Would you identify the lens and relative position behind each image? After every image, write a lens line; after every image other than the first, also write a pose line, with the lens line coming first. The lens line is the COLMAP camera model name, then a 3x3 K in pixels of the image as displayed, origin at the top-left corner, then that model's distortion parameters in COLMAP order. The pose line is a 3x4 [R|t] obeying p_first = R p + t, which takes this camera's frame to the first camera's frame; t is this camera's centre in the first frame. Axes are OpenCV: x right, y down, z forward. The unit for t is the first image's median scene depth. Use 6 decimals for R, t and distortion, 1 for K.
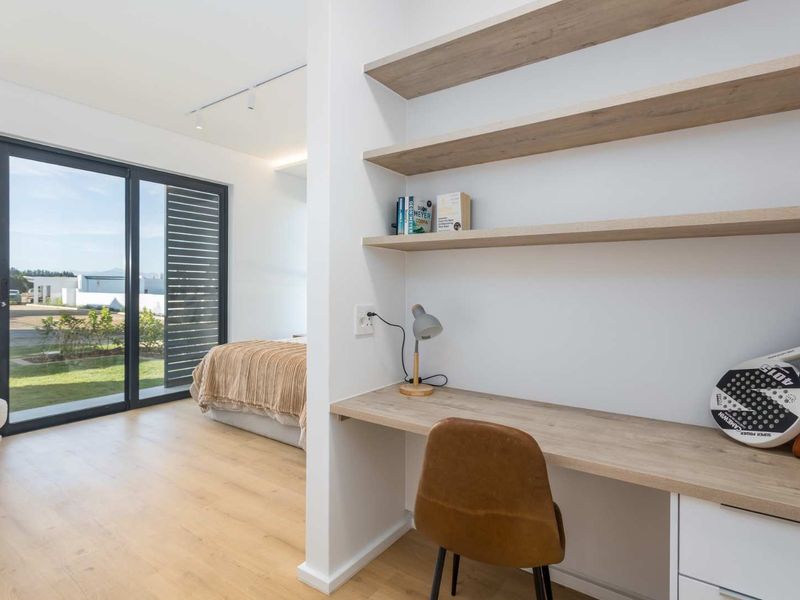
lens RADIAL K [[432.8, 0, 401.0], [0, 432.8, 290.7], [0, 0, 1]] dist [0.000209, 0.000393]
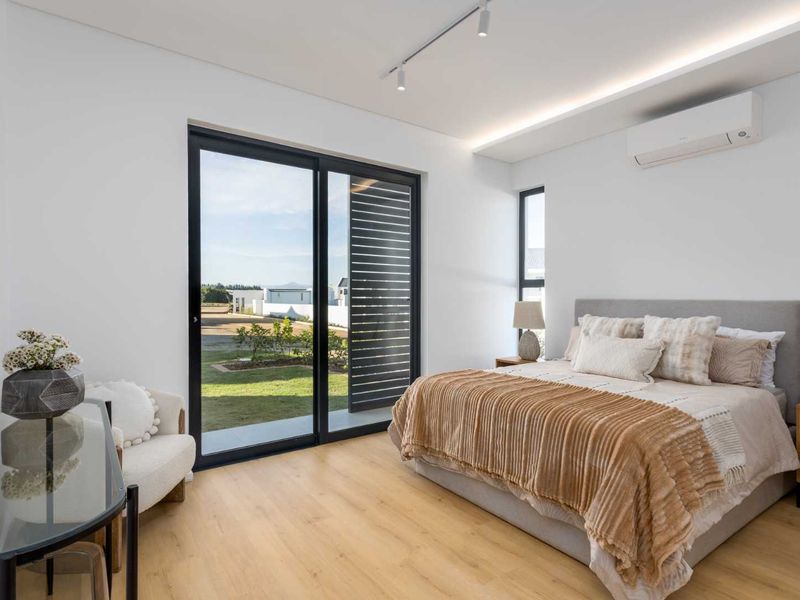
lens RADIAL K [[395.6, 0, 400.0], [0, 395.6, 300.0], [0, 0, 1]] dist [-0.001690, -0.000095]
pose [[0.952641, -0.006057, -0.304038, -0.237192], [0.006273, 0.999980, -0.000266, -0.006199], [0.304034, -0.001654, 0.952660, 0.309845]]
